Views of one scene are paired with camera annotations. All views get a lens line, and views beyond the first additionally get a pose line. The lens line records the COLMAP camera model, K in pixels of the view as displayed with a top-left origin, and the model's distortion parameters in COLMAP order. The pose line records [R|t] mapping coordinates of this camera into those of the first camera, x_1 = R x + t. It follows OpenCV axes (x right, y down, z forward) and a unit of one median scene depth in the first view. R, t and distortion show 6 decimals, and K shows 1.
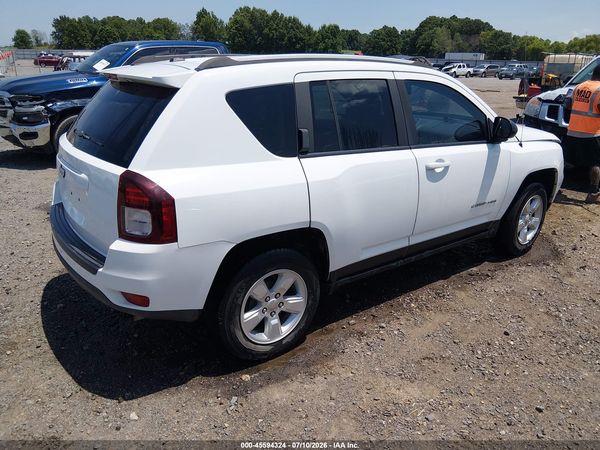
lens RADIAL K [[443.7, 0, 300.0], [0, 443.7, 225.0], [0, 0, 1]] dist [0.117092, -0.196483]
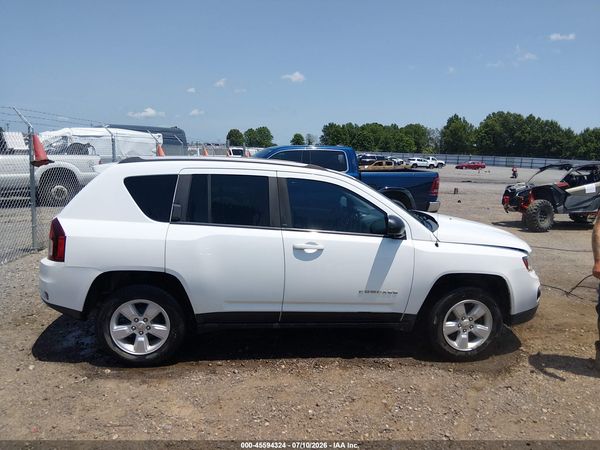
lens RADIAL K [[443.7, 0, 300.0], [0, 443.7, 225.0], [0, 0, 1]] dist [0.117092, -0.196483]
pose [[0.873967, 0.093879, -0.476832, 0.986769], [-0.190670, 0.968733, -0.158748, 0.003038], [0.447020, 0.229658, 0.864541, -0.059613]]
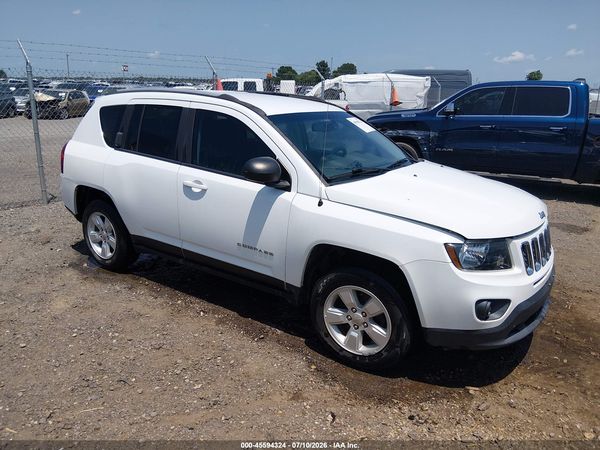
lens RADIAL K [[443.7, 0, 300.0], [0, 443.7, 225.0], [0, 0, 1]] dist [0.117092, -0.196483]
pose [[0.333937, 0.262557, -0.905290, 1.653058], [-0.341984, 0.928730, 0.143206, -0.336425], [0.878369, 0.261773, 0.399928, 0.943929]]
